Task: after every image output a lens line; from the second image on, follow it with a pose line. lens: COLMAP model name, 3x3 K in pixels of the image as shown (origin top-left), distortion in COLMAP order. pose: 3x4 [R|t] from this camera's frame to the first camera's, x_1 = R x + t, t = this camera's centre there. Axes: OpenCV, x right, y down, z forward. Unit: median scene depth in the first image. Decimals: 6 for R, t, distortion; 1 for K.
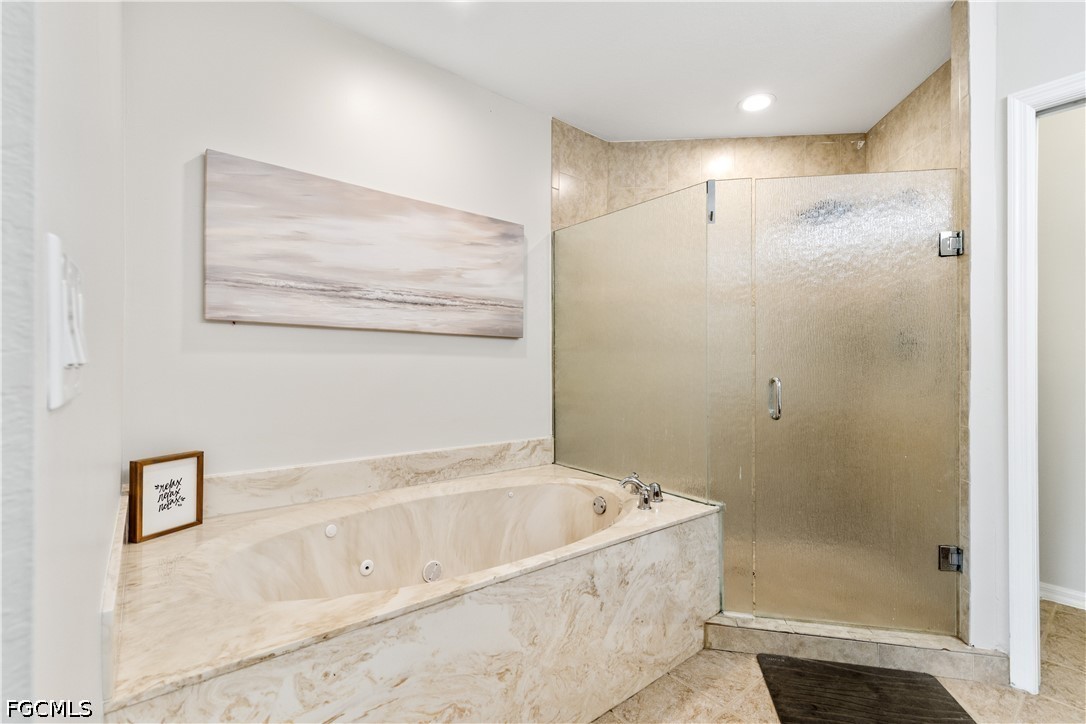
lens RADIAL K [[489.6, 0, 545.6], [0, 489.6, 365.0], [0, 0, 1]] dist [0.001770, -0.000809]
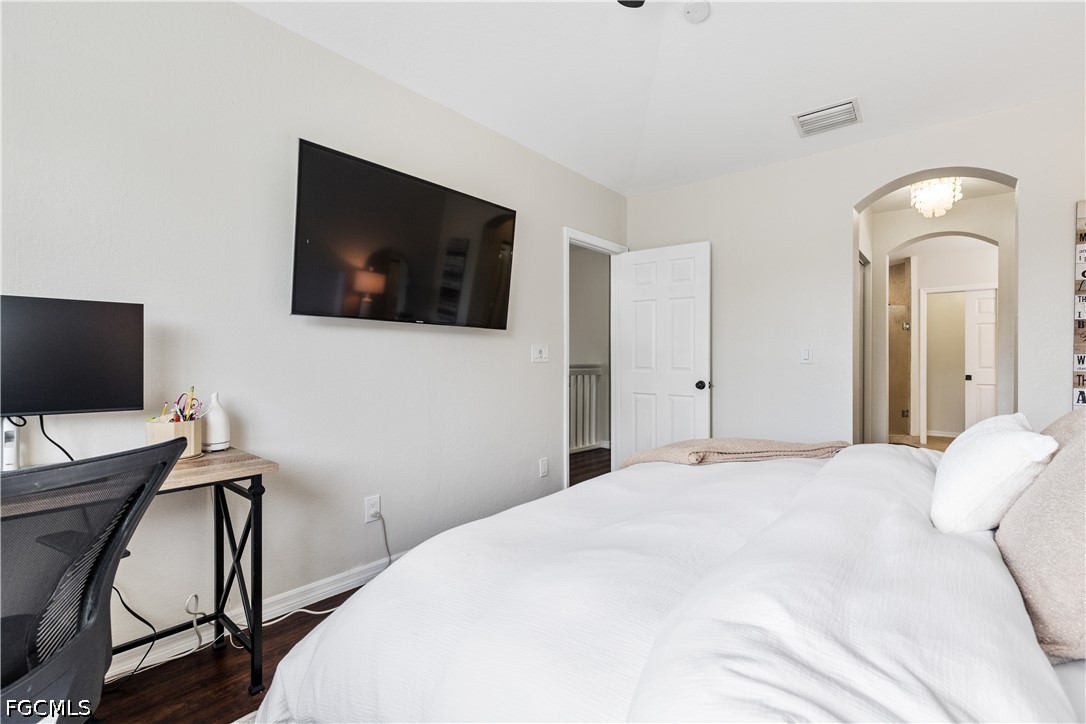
lens RADIAL K [[489.6, 0, 551.4], [0, 489.6, 359.4], [0, 0, 1]] dist [0.001770, -0.000809]
pose [[0.992246, -0.003055, 0.124251, -2.361146], [0.002189, 0.999972, 0.007104, -0.035113], [-0.124269, -0.006777, 0.992225, -2.410447]]
